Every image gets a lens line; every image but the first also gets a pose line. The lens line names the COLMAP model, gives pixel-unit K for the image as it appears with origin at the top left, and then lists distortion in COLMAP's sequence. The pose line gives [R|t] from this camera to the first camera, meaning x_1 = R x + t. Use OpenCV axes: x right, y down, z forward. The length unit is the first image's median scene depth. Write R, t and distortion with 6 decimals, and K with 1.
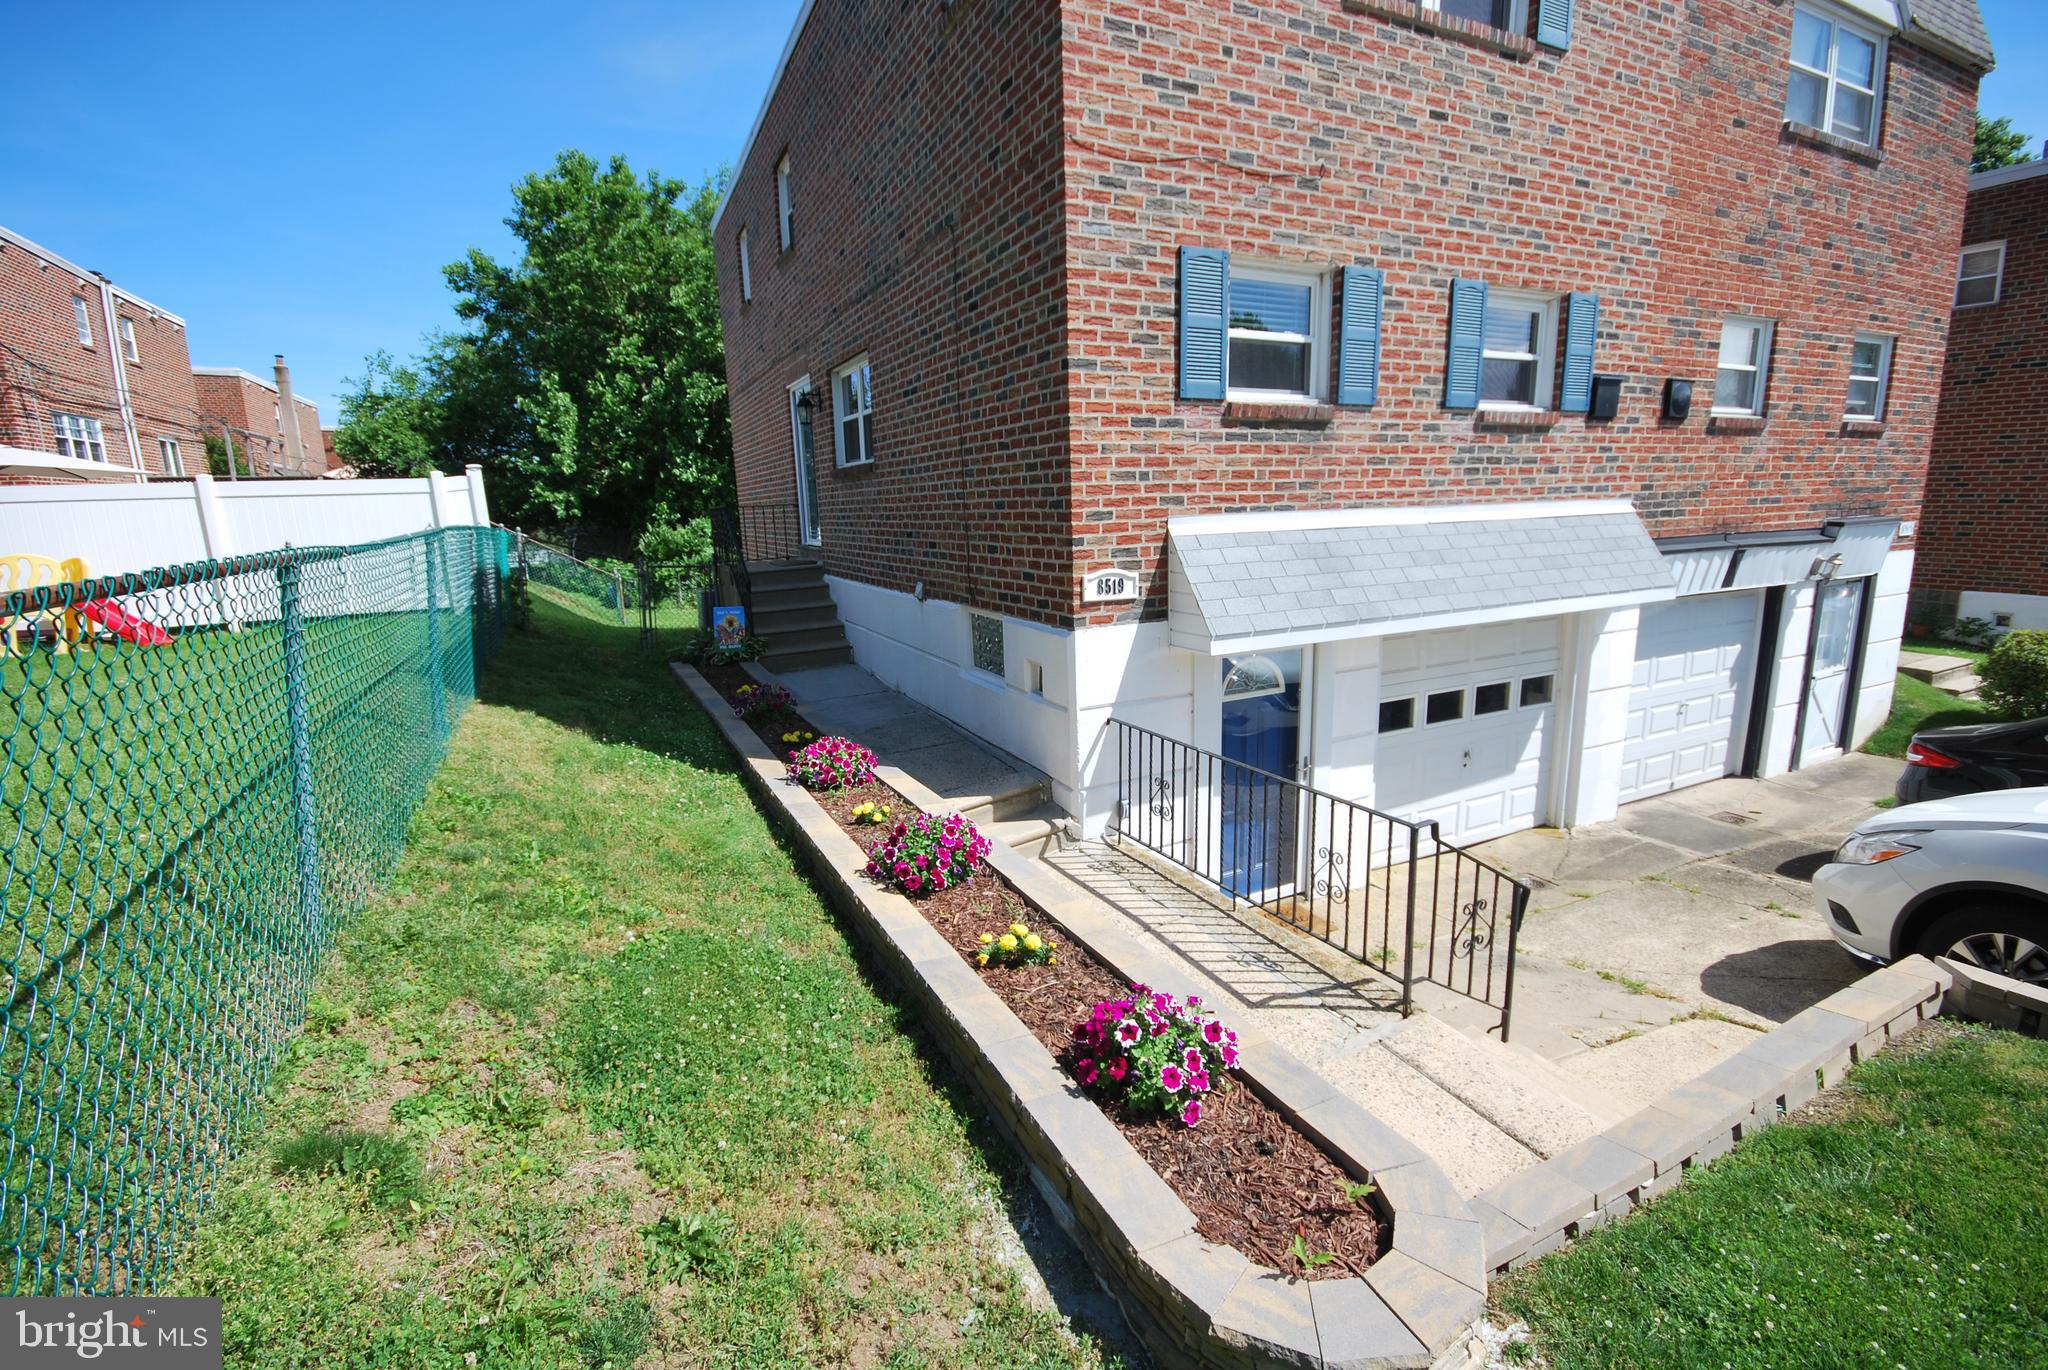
lens RADIAL K [[923.3, 0, 1024.0], [0, 923.3, 685.0], [0, 0, 1]] dist [0.002054, 0.000106]
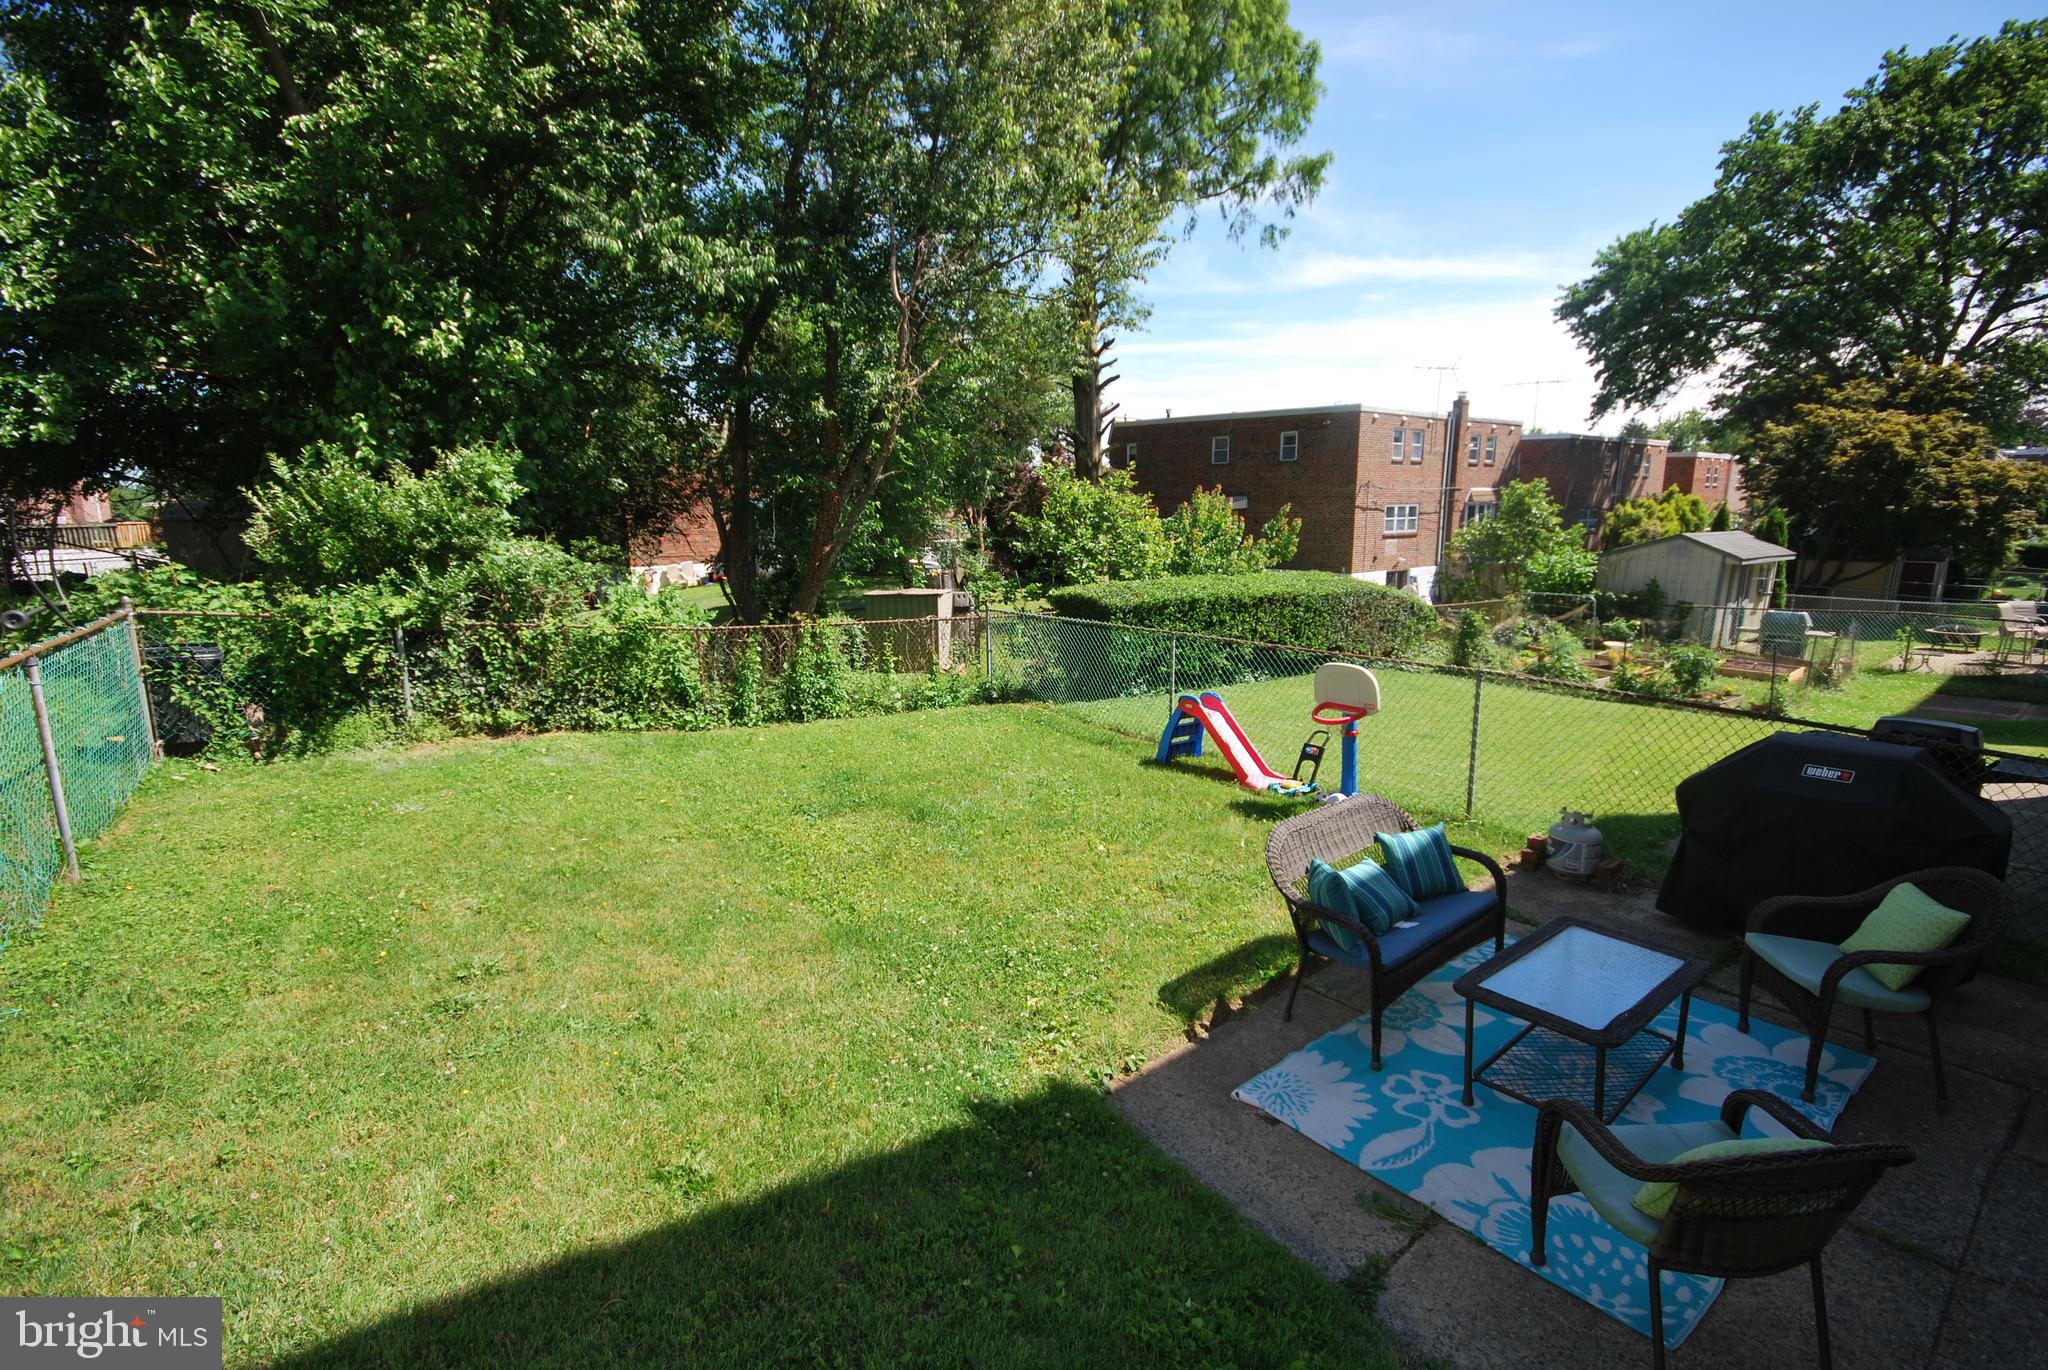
lens RADIAL K [[923.3, 0, 1024.0], [0, 923.3, 685.0], [0, 0, 1]] dist [0.002054, 0.000106]
pose [[0.980577, -0.018737, 0.195239, -0.286587], [0.020652, 0.999756, -0.007780, -0.115864], [-0.195045, 0.011661, 0.980725, 0.815626]]
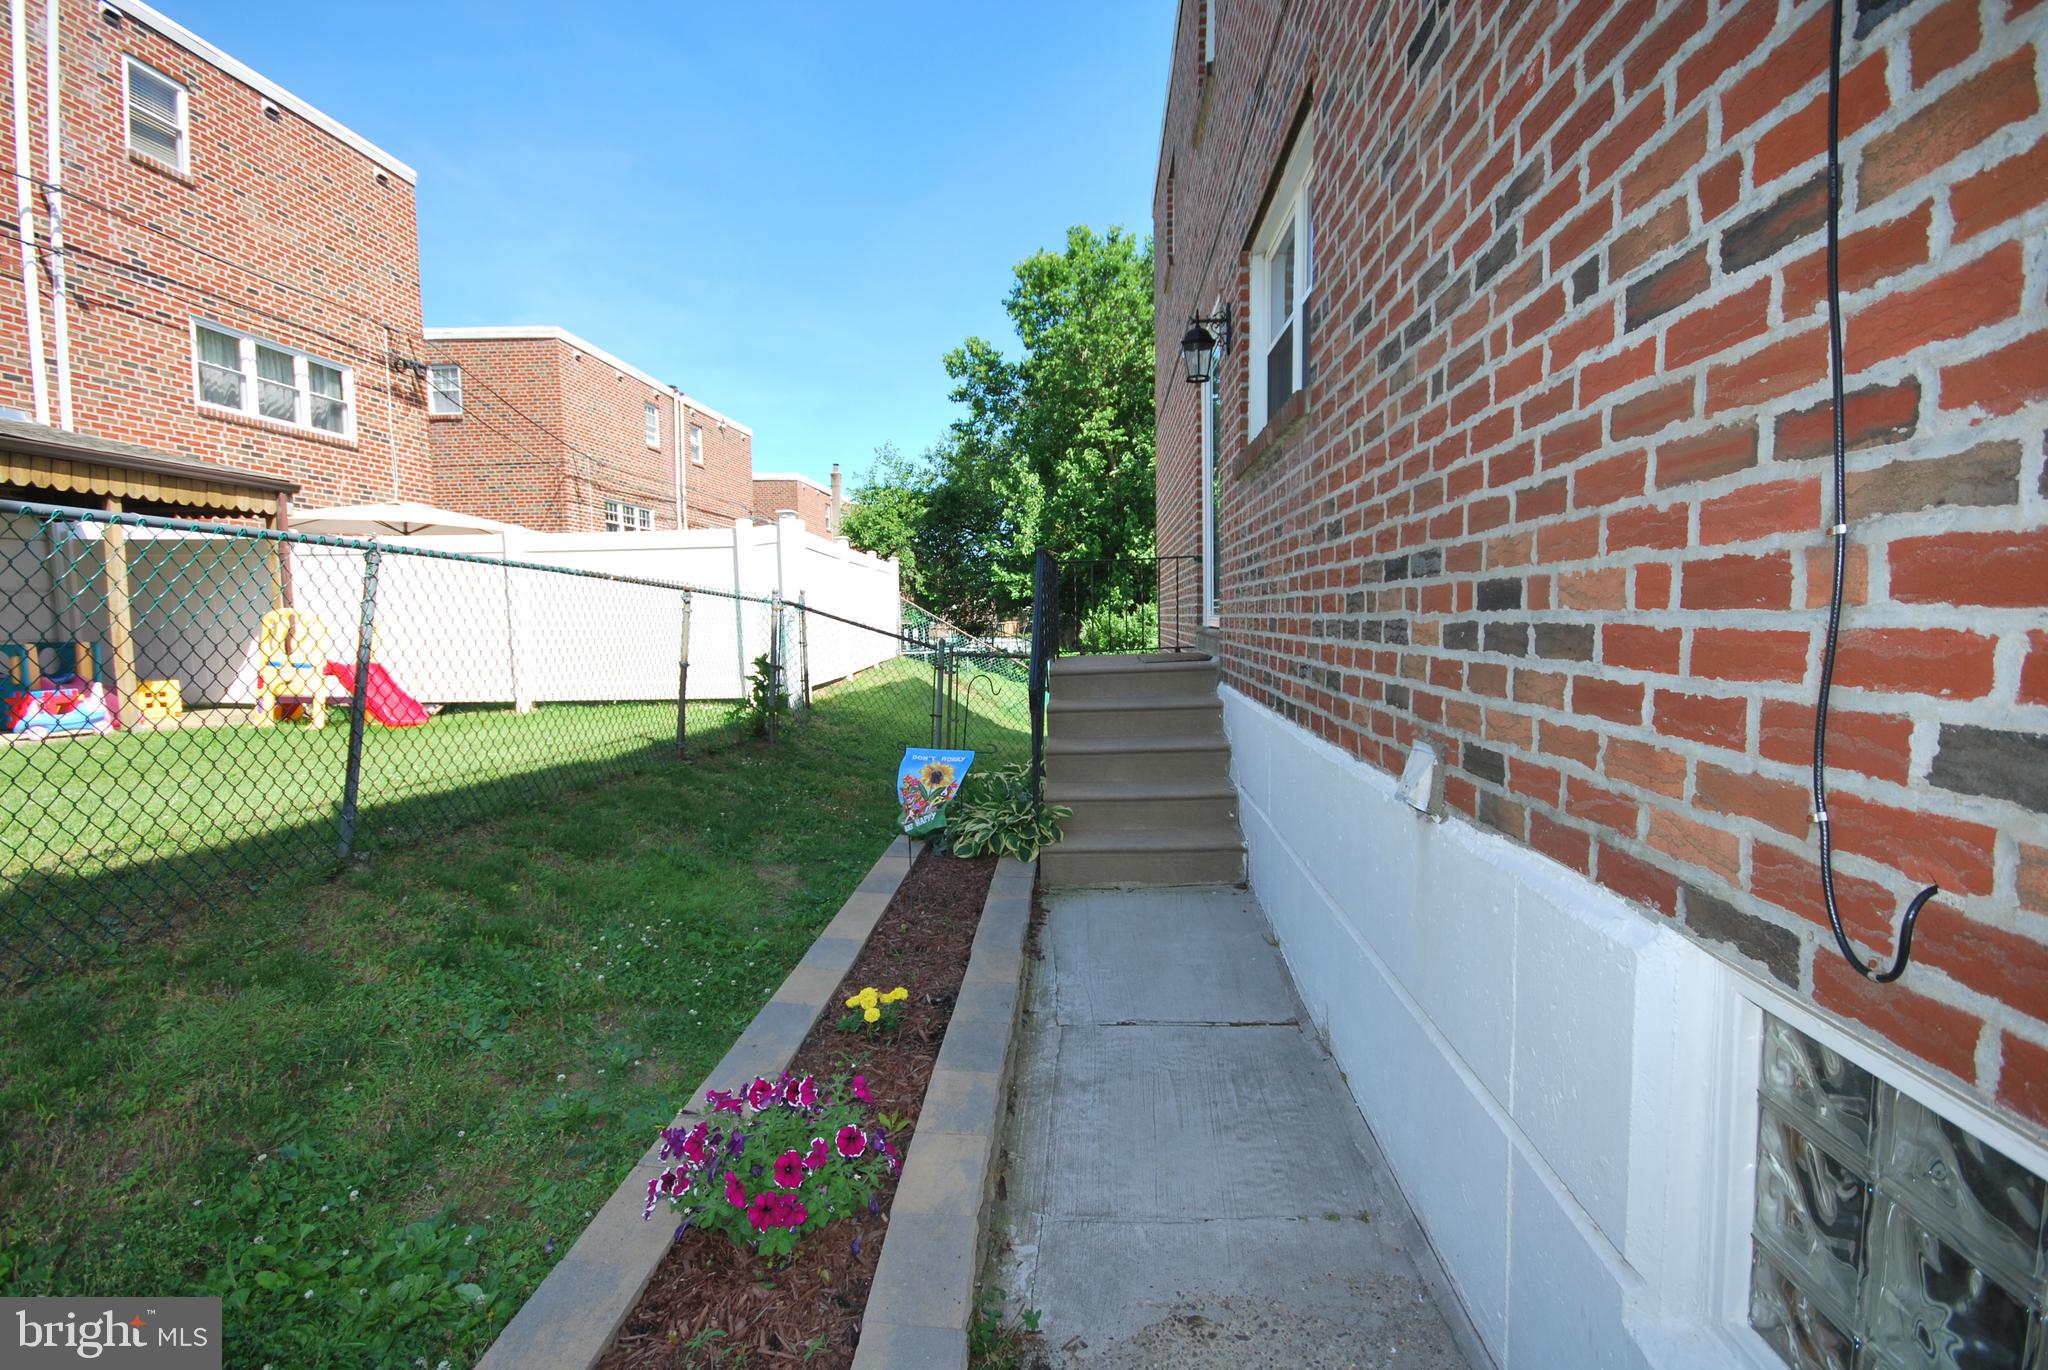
lens RADIAL K [[923.3, 0, 1024.0], [0, 923.3, 685.0], [0, 0, 1]] dist [0.002054, 0.000106]
pose [[0.865979, 0.055888, -0.496948, -0.031236], [-0.108064, 0.991170, -0.076843, -0.036326], [0.488265, 0.120246, 0.864371, 0.273243]]
